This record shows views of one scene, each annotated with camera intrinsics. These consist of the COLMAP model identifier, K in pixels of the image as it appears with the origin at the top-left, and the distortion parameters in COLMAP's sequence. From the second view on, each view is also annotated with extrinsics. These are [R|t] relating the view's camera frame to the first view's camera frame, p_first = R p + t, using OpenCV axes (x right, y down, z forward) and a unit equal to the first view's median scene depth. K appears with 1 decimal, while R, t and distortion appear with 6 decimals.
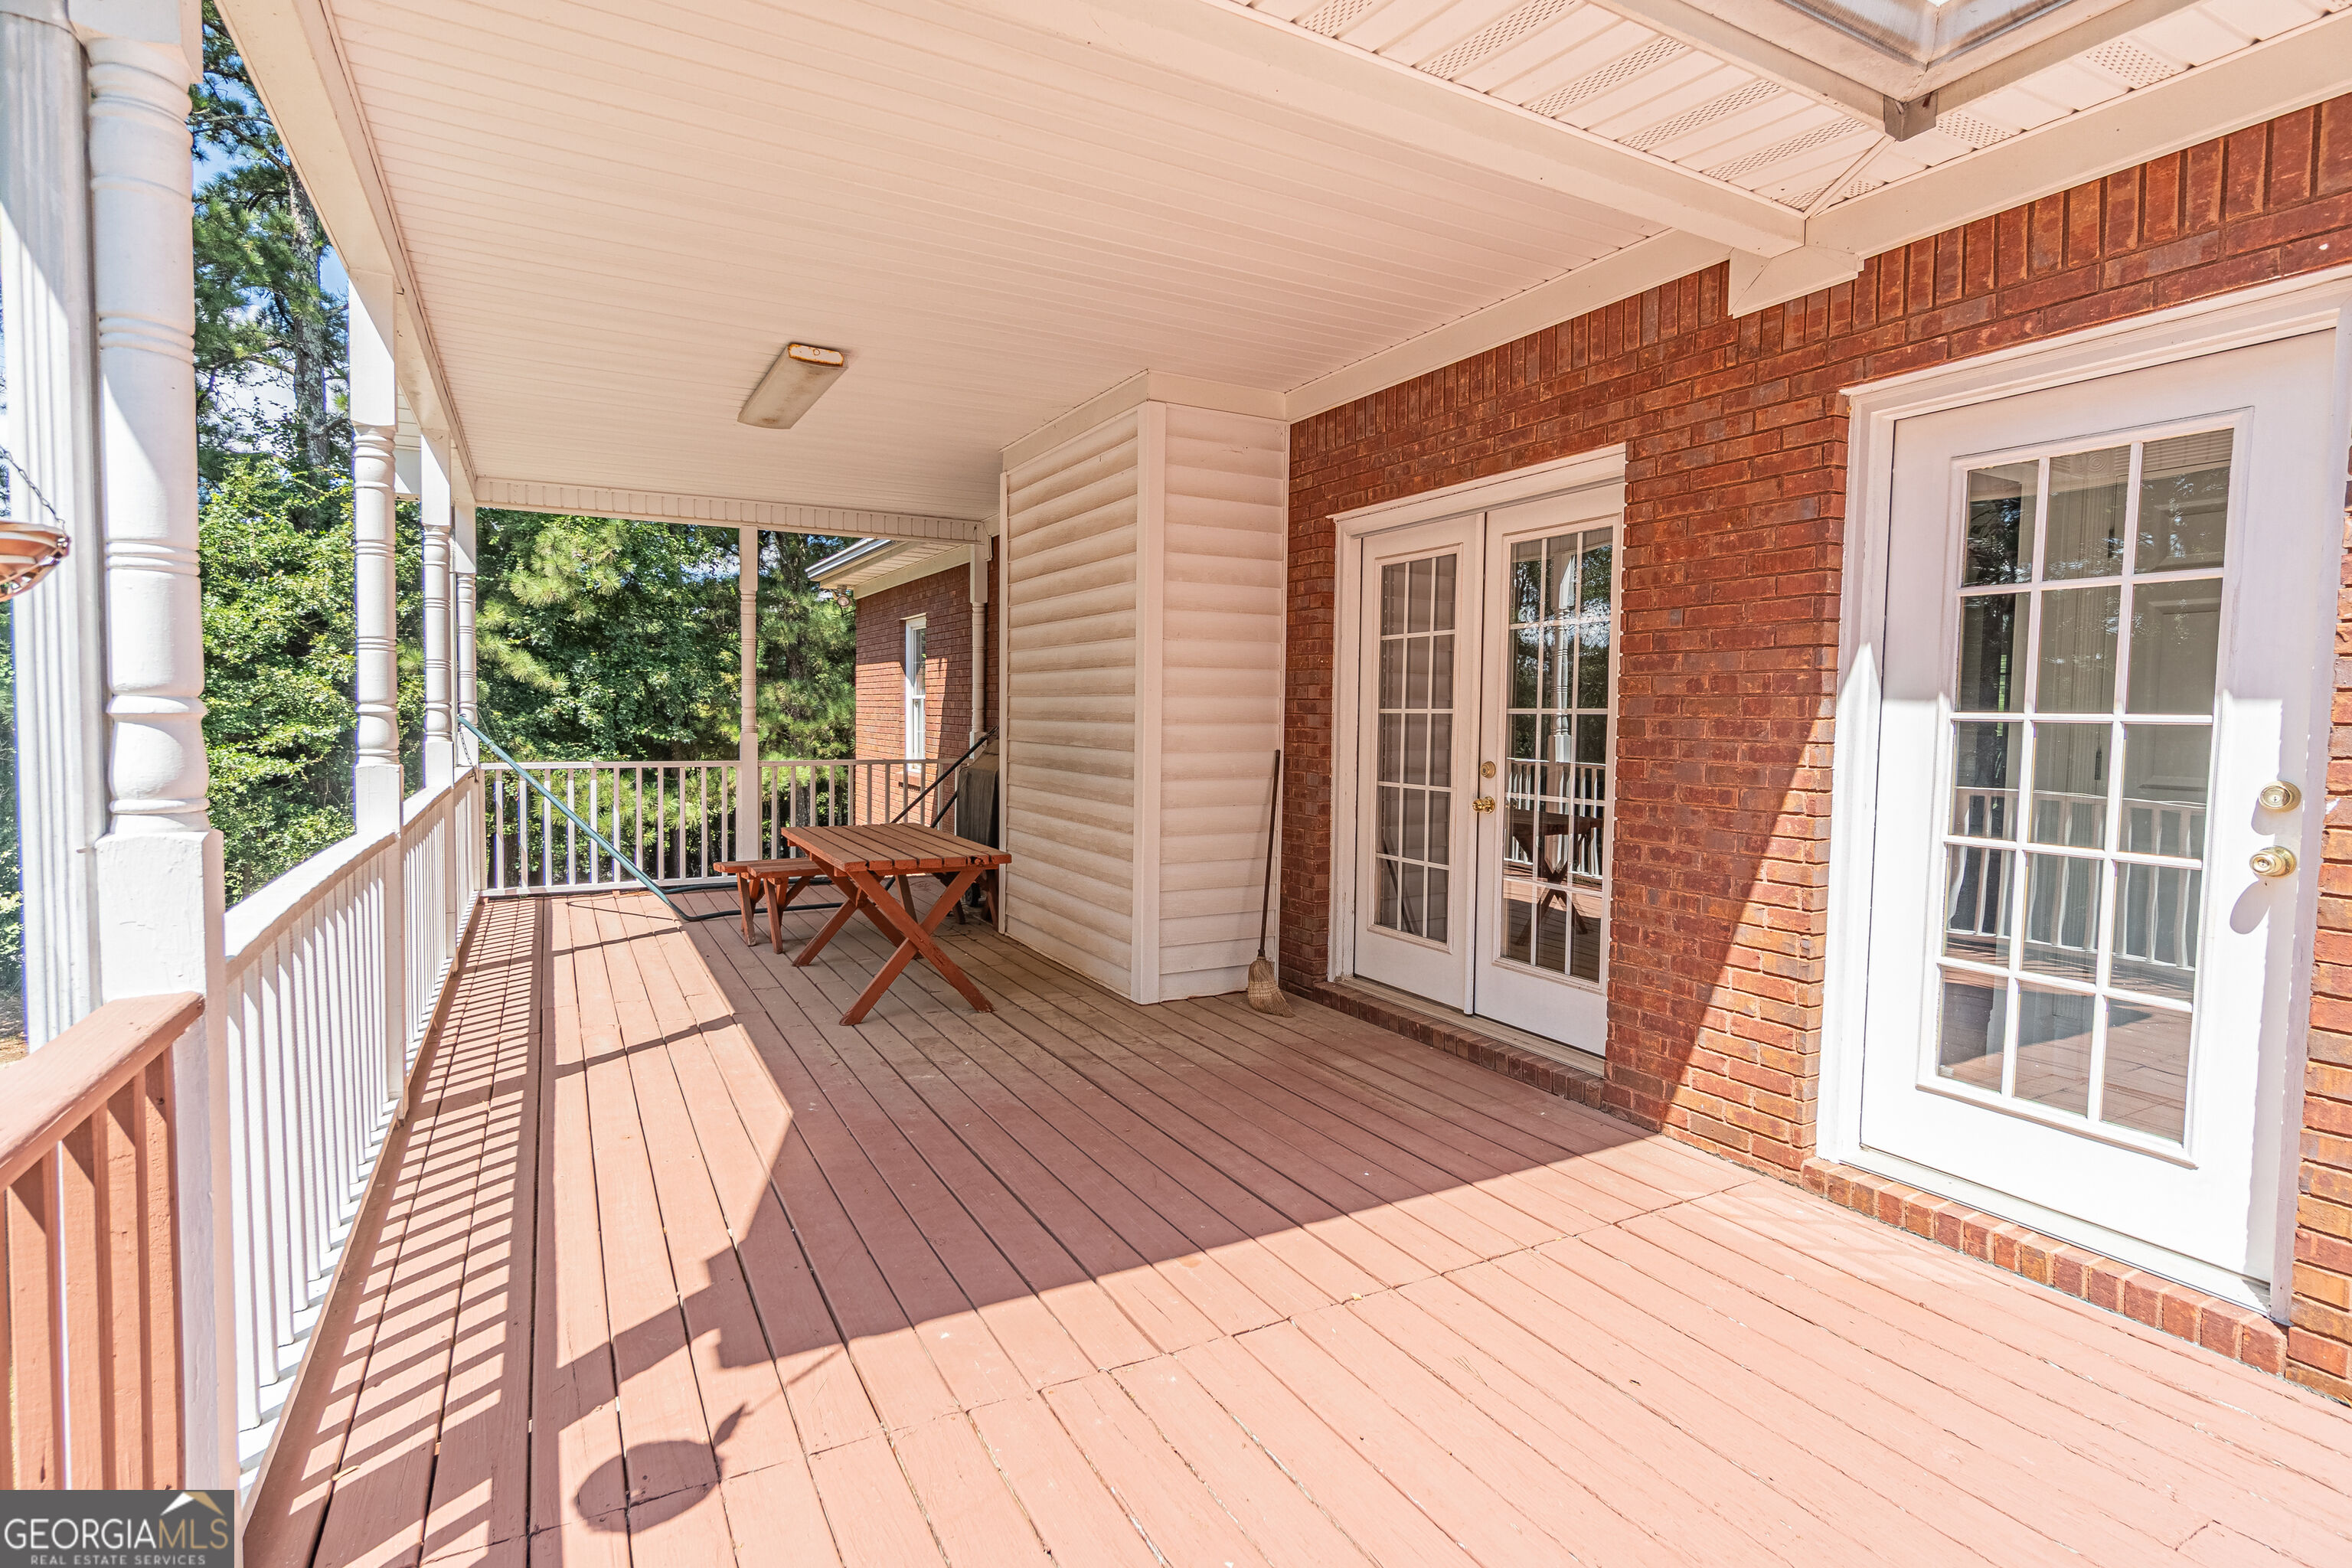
lens RADIAL K [[1141.2, 0, 1176.0], [0, 1141.2, 784.0], [0, 0, 1]] dist [-0.000453, -0.000659]
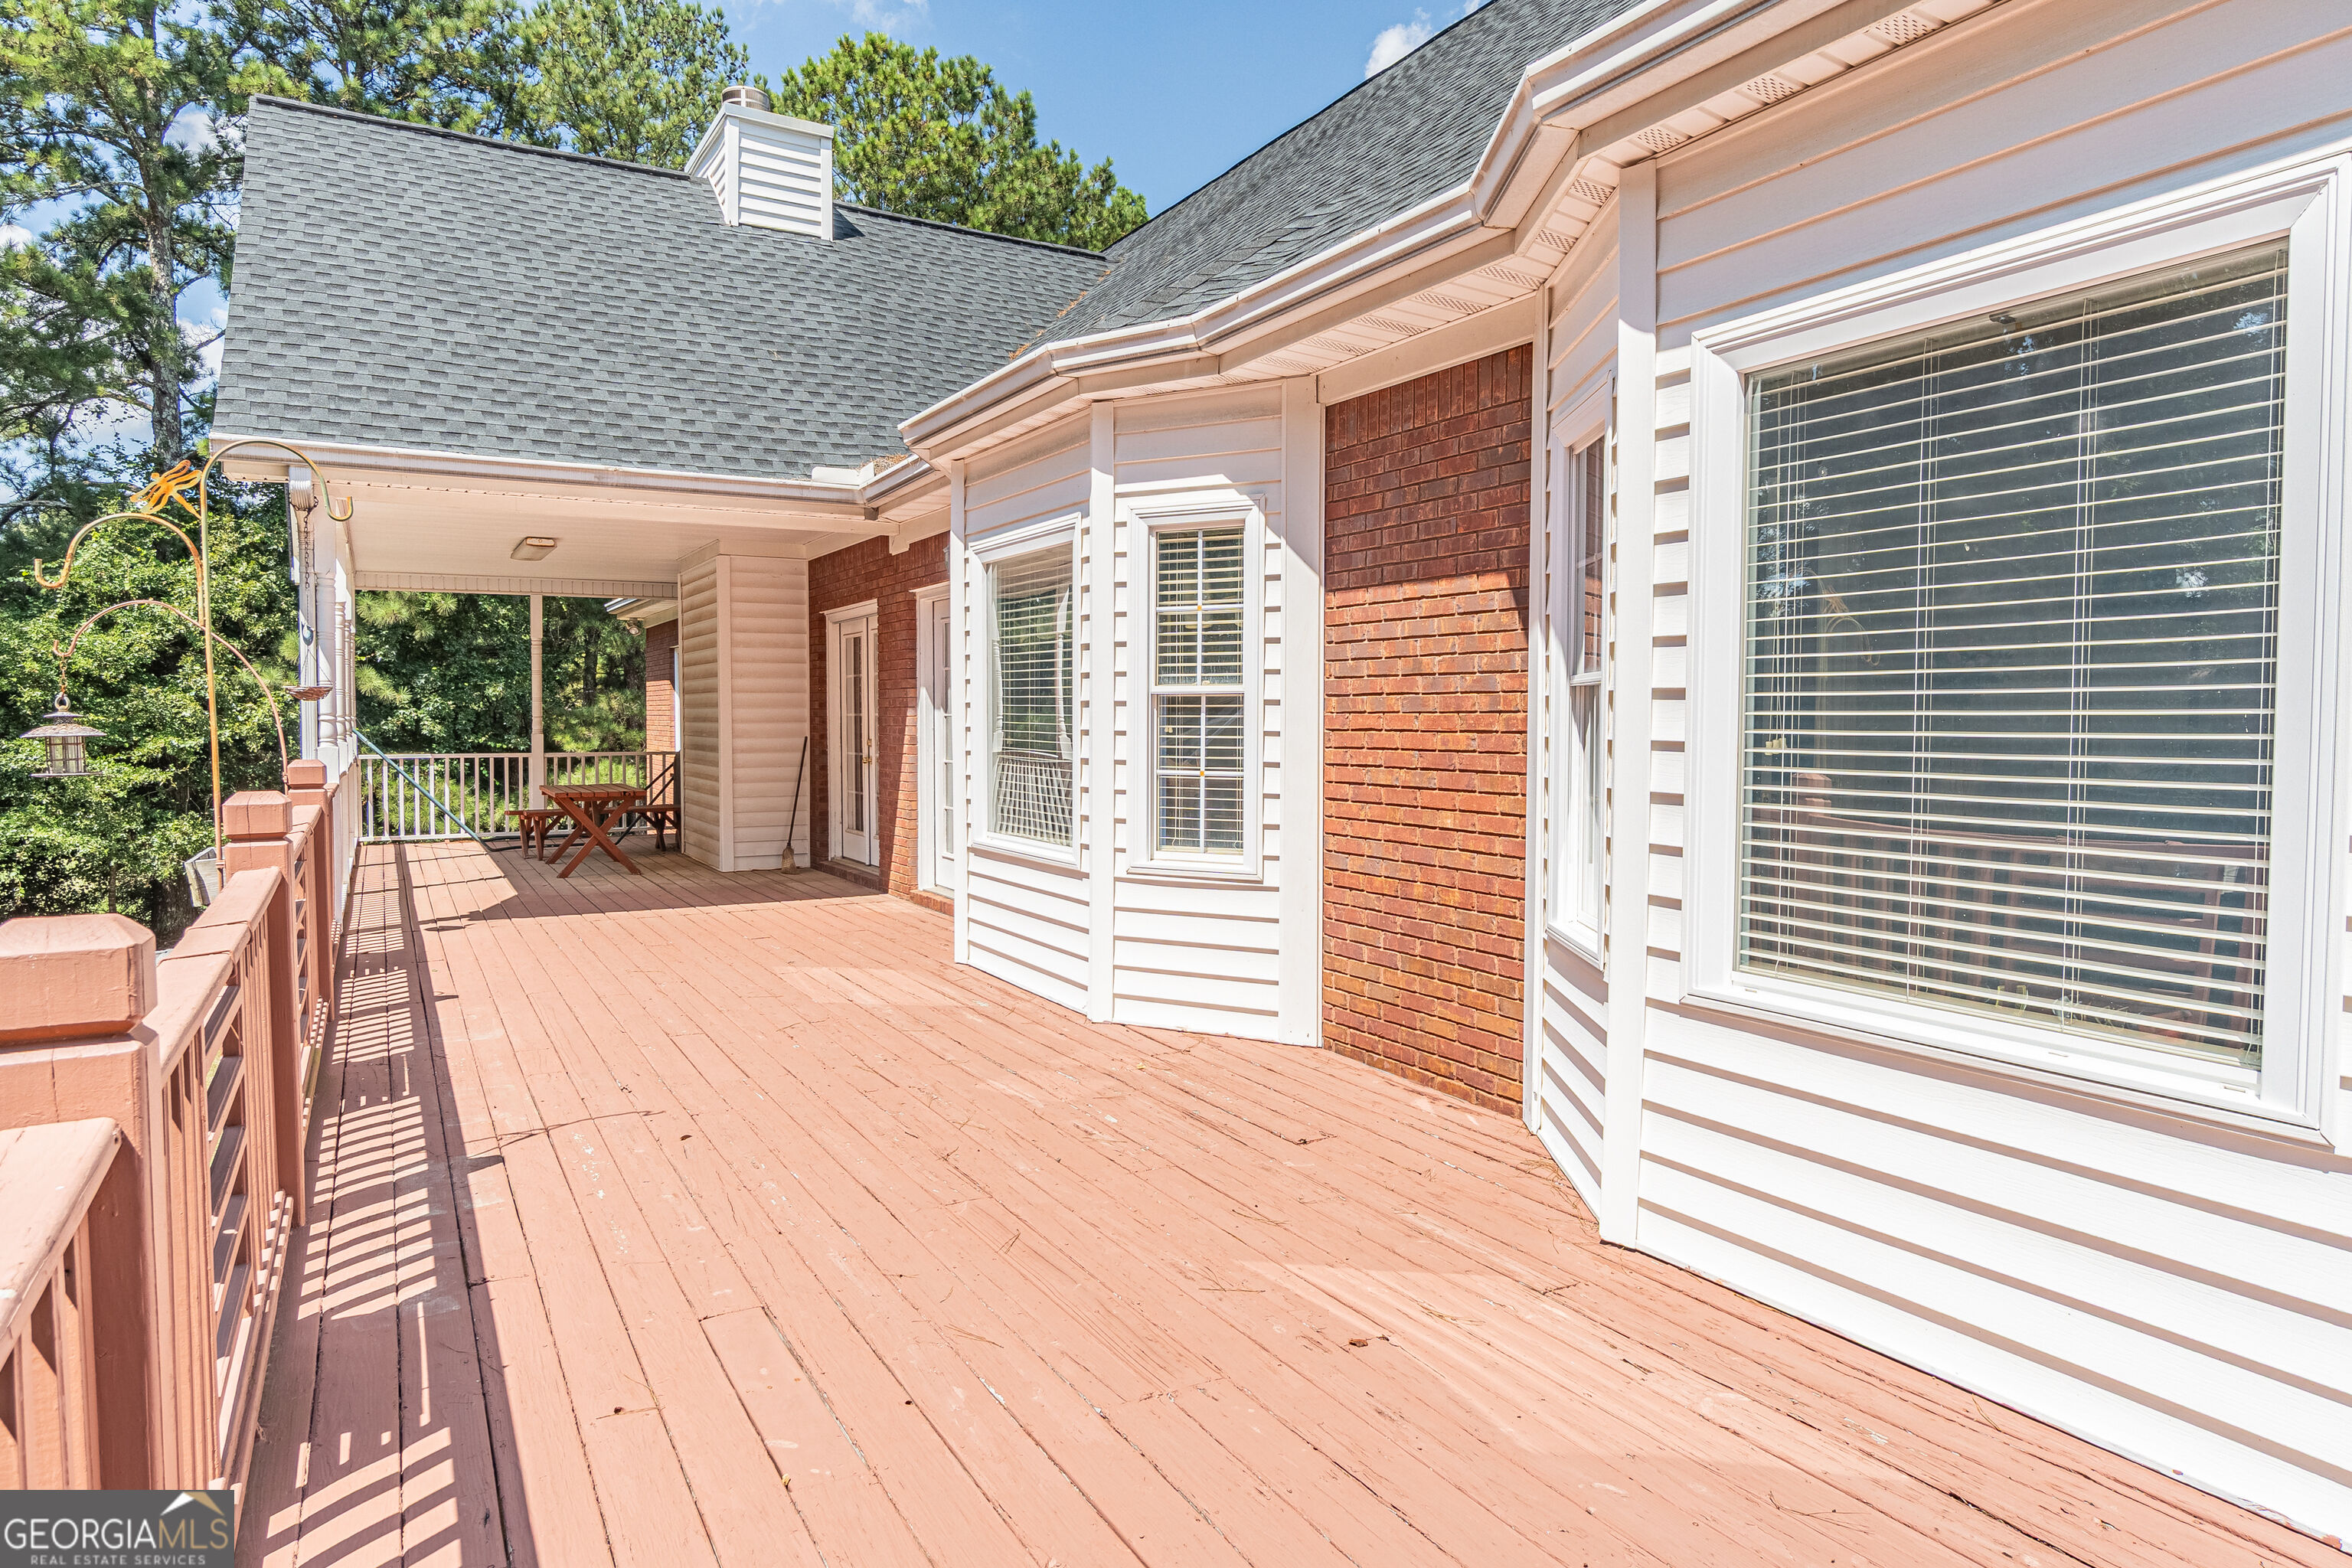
lens RADIAL K [[1412.3, 0, 1176.0], [0, 1412.3, 784.0], [0, 0, 1]] dist [-0.002614, 0.000616]
pose [[0.999871, -0.012456, 0.010092, 0.197094], [0.012602, 0.999815, -0.014532, 0.025889], [-0.009909, 0.014657, 0.999843, -0.379913]]
